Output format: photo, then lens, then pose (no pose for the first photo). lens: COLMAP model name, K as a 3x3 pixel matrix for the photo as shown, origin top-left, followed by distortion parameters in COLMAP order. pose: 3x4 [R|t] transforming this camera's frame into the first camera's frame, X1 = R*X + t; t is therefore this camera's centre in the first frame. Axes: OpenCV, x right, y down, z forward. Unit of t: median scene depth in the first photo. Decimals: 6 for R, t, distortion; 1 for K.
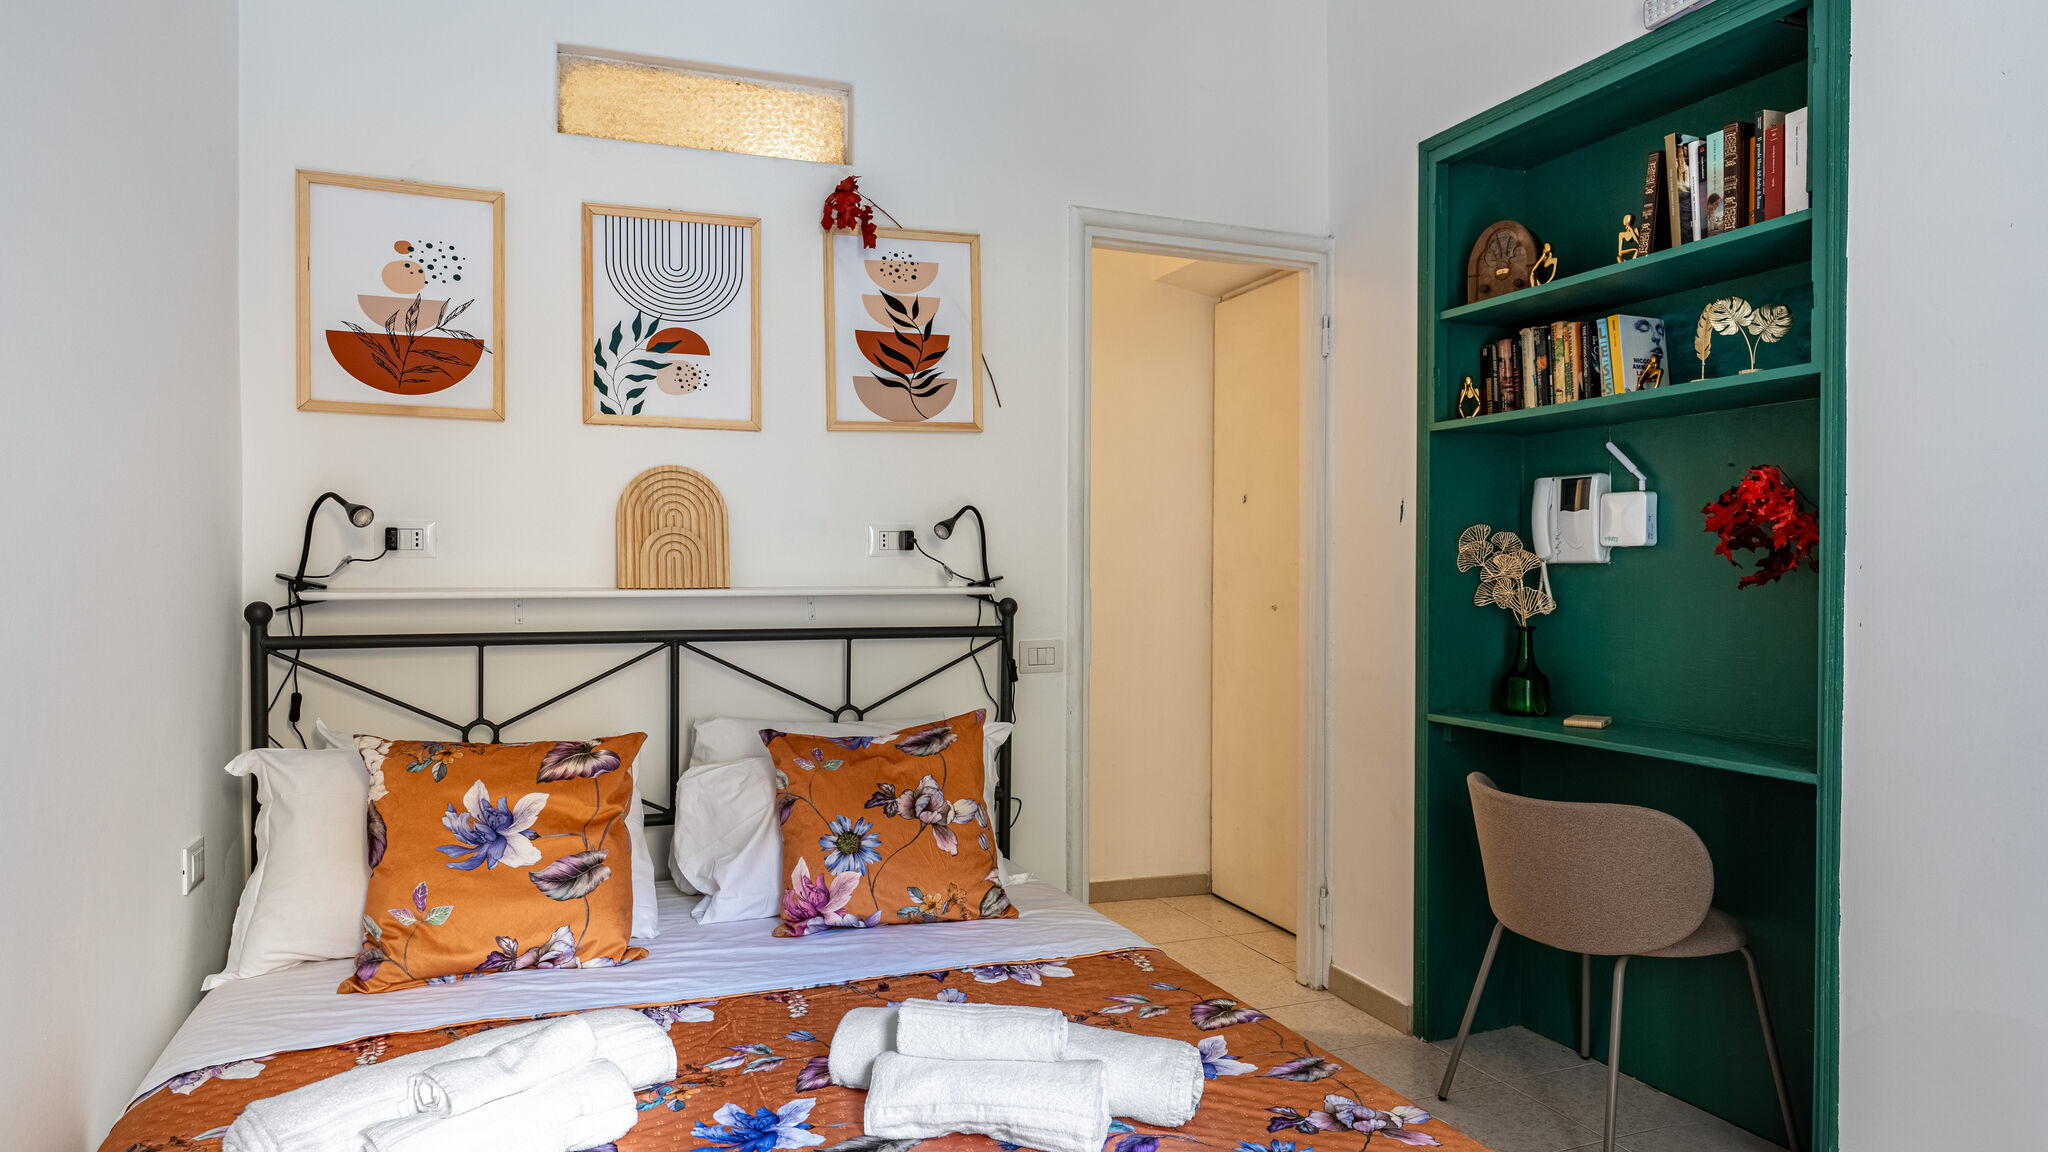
lens RADIAL K [[1275.8, 0, 1035.3], [0, 1275.8, 559.6], [0, 0, 1]] dist [0.002300, 0.000064]
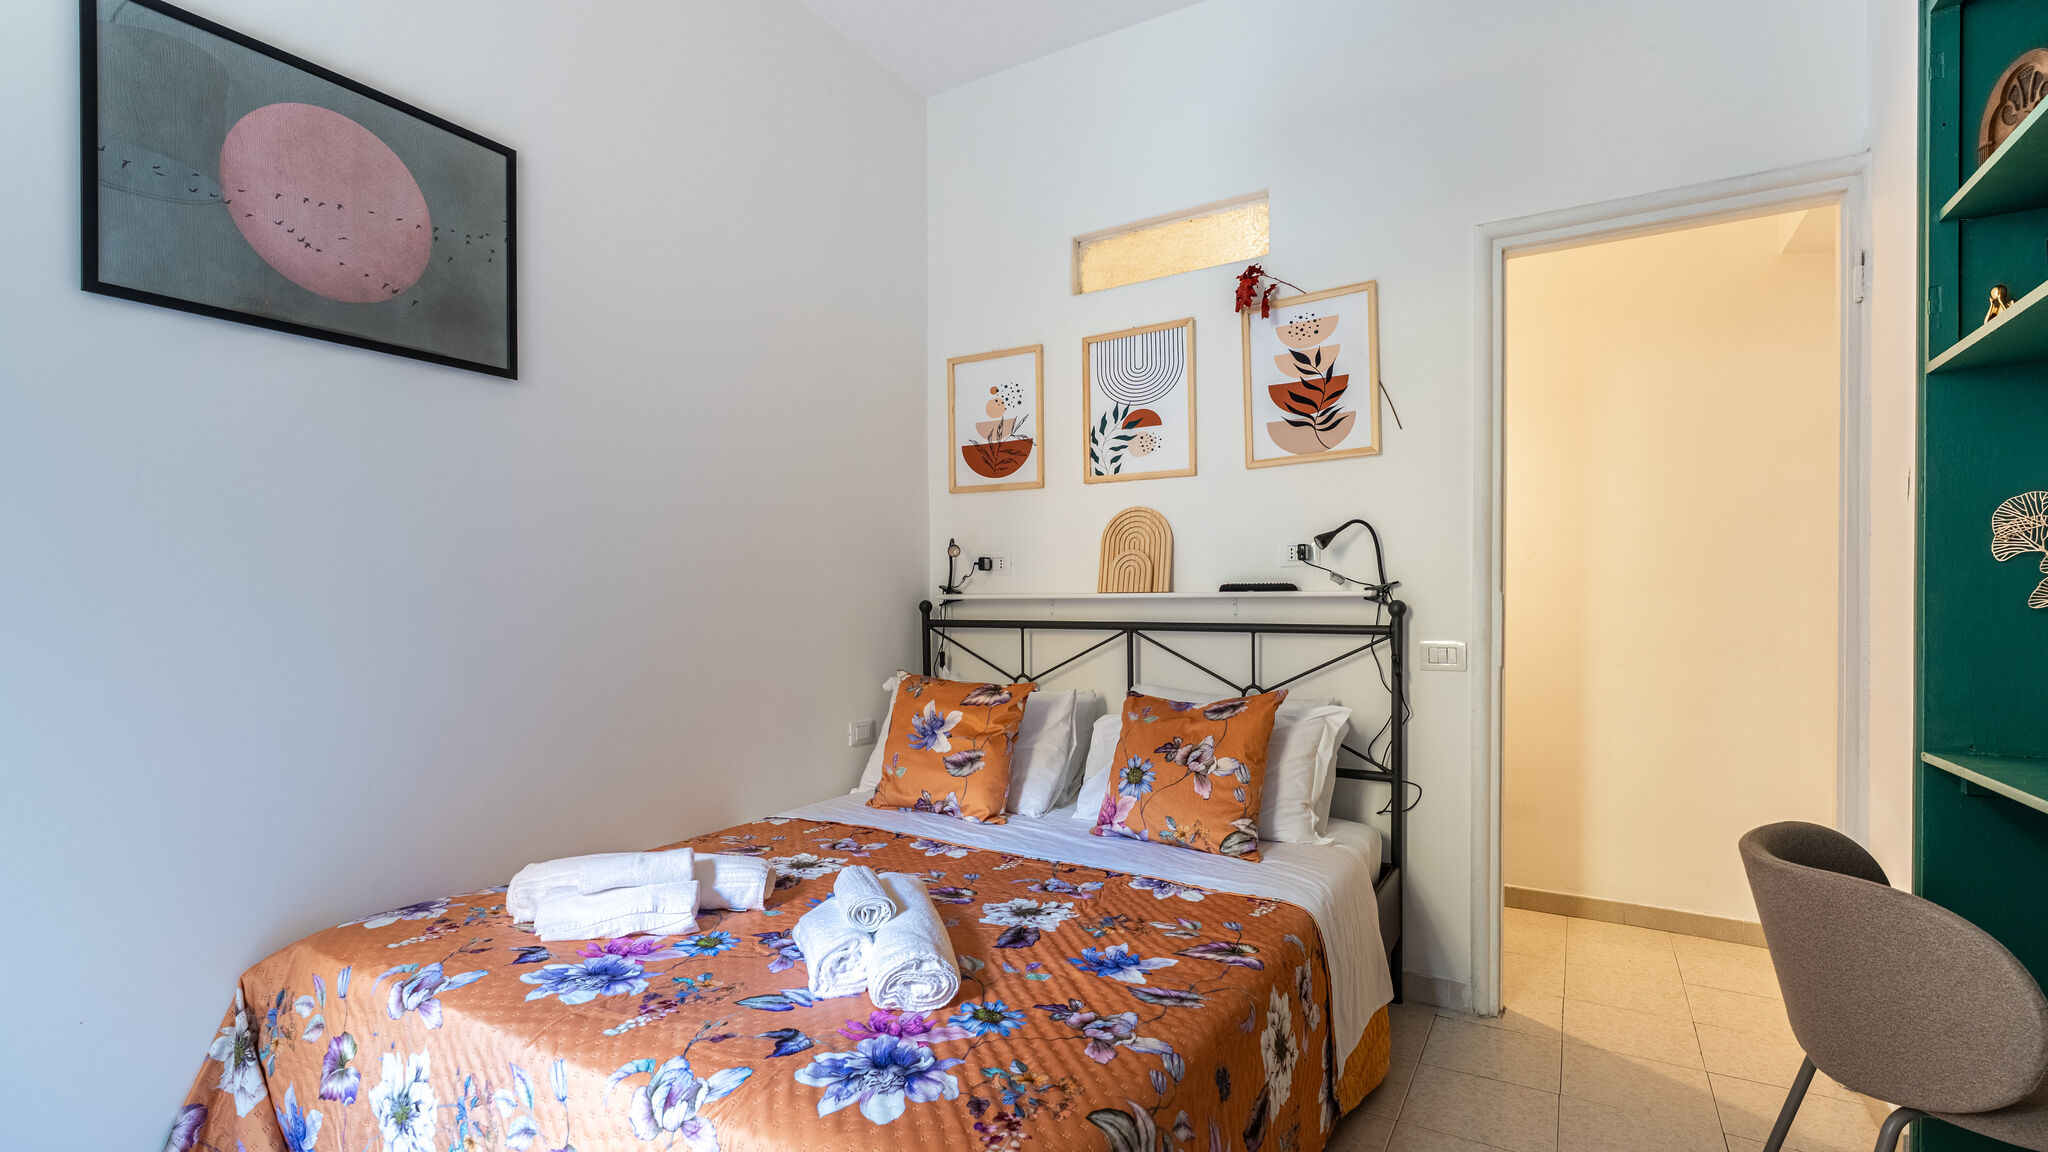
lens RADIAL K [[1001.4, 0, 1020.0], [0, 1001.4, 605.2], [0, 0, 1]] dist [0.002366, 0.000018]
pose [[0.562035, -0.005006, -0.827098, 0.599148], [0.003702, 0.999987, -0.003537, 0.041912], [0.827105, -0.001074, 0.562046, 0.279434]]
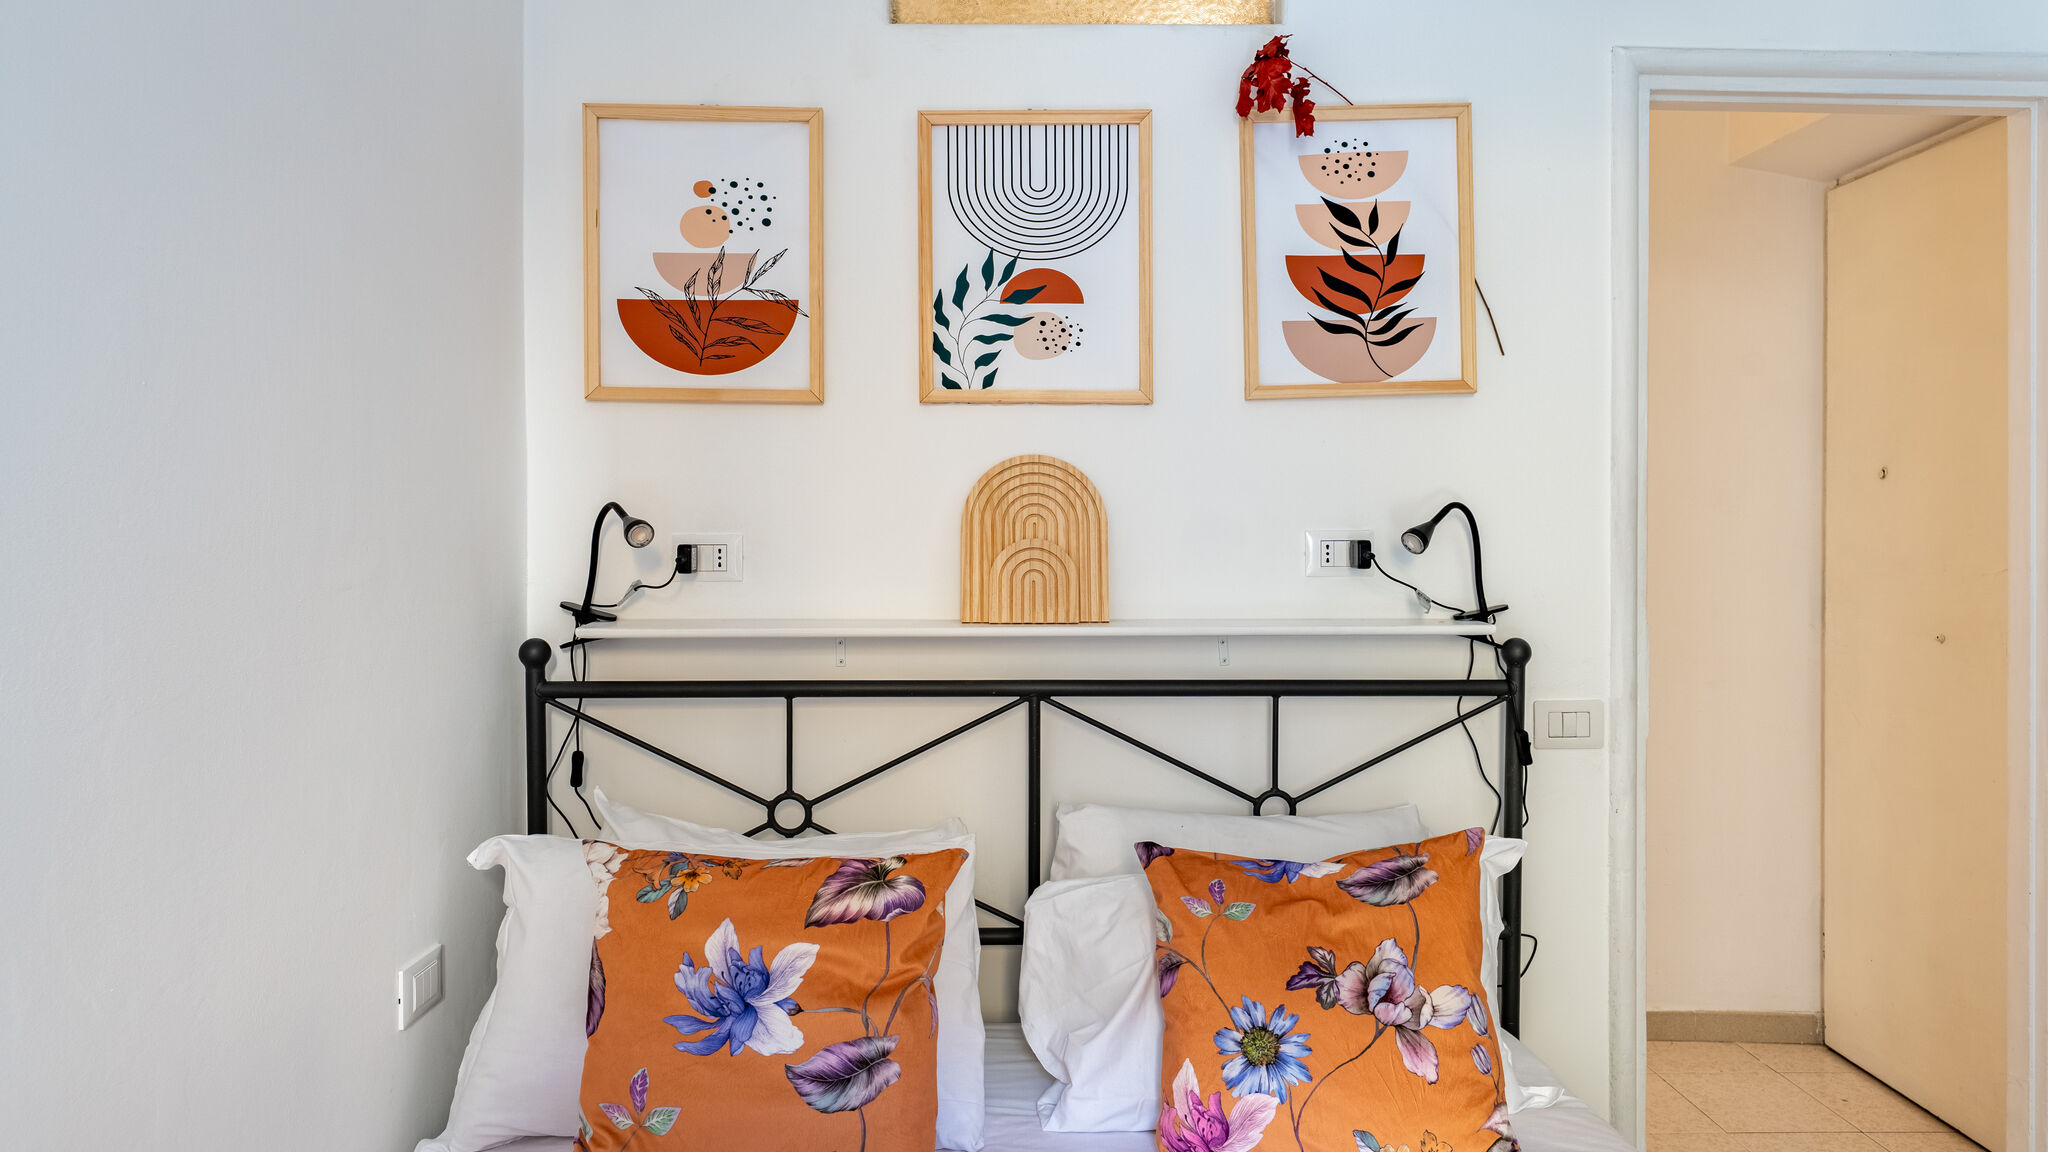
lens RADIAL K [[1275.8, 0, 1033.6], [0, 1275.8, 516.6], [0, 0, 1]] dist [0.002300, 0.000064]
pose [[0.932751, -0.001262, -0.360520, -0.018789], [0.001541, 0.999999, 0.000487, -0.040682], [0.360519, -0.001010, 0.932751, 0.327571]]
